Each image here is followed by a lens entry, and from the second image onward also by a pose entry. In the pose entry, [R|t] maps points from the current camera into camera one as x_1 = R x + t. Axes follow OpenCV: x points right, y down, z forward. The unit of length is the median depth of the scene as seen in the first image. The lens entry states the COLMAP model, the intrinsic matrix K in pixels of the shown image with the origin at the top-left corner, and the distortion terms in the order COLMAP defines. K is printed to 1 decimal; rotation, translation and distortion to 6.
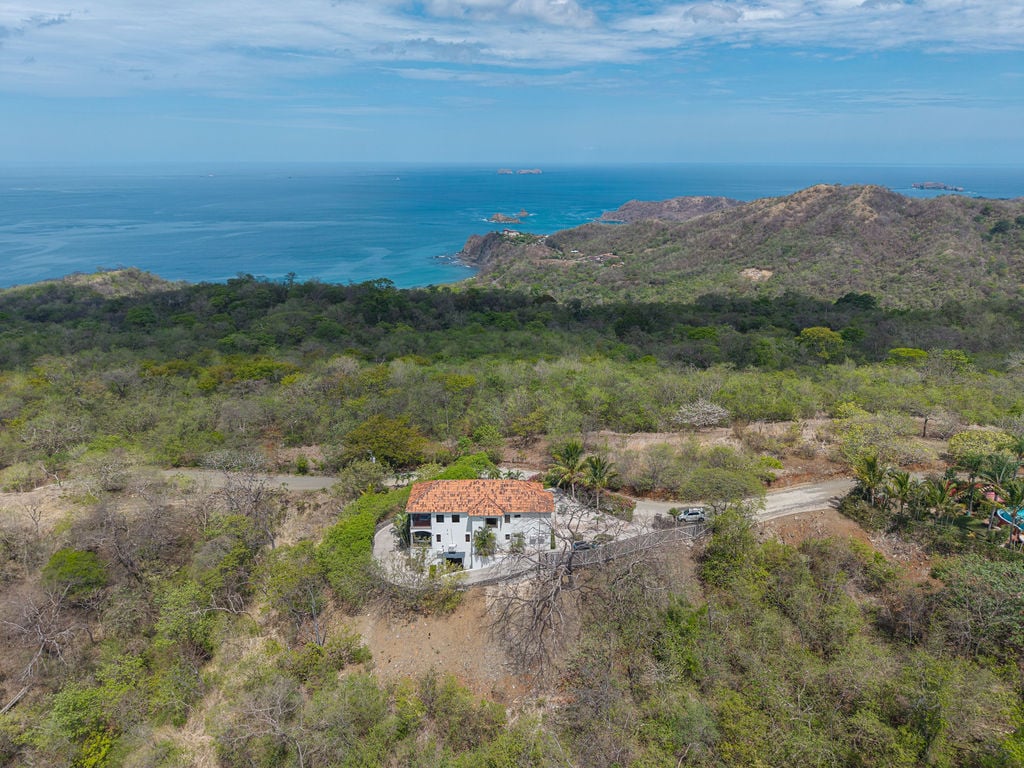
lens RADIAL K [[693.4, 0, 512.0], [0, 693.4, 384.0], [0, 0, 1]] dist [0.003984, -0.000963]
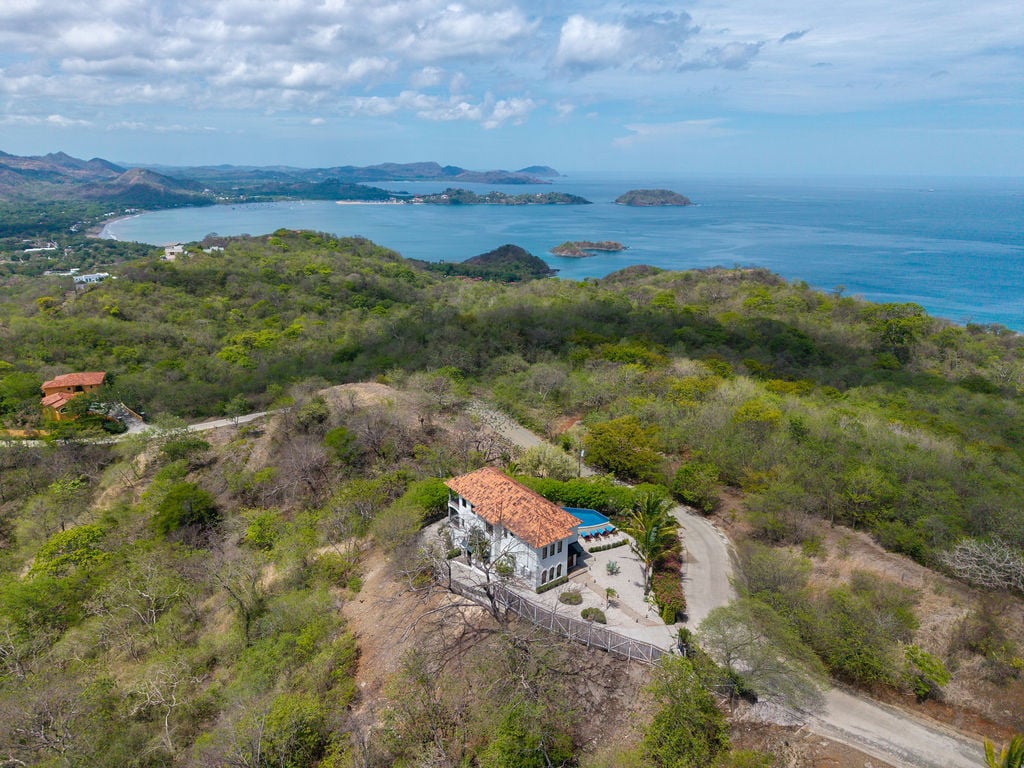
lens RADIAL K [[693.4, 0, 512.0], [0, 693.4, 384.0], [0, 0, 1]] dist [0.003984, -0.000963]
pose [[0.576251, 0.254398, -0.776670, 0.626018], [-0.269570, 0.956301, 0.113228, -0.087499], [0.771535, 0.144119, 0.619647, 0.427312]]
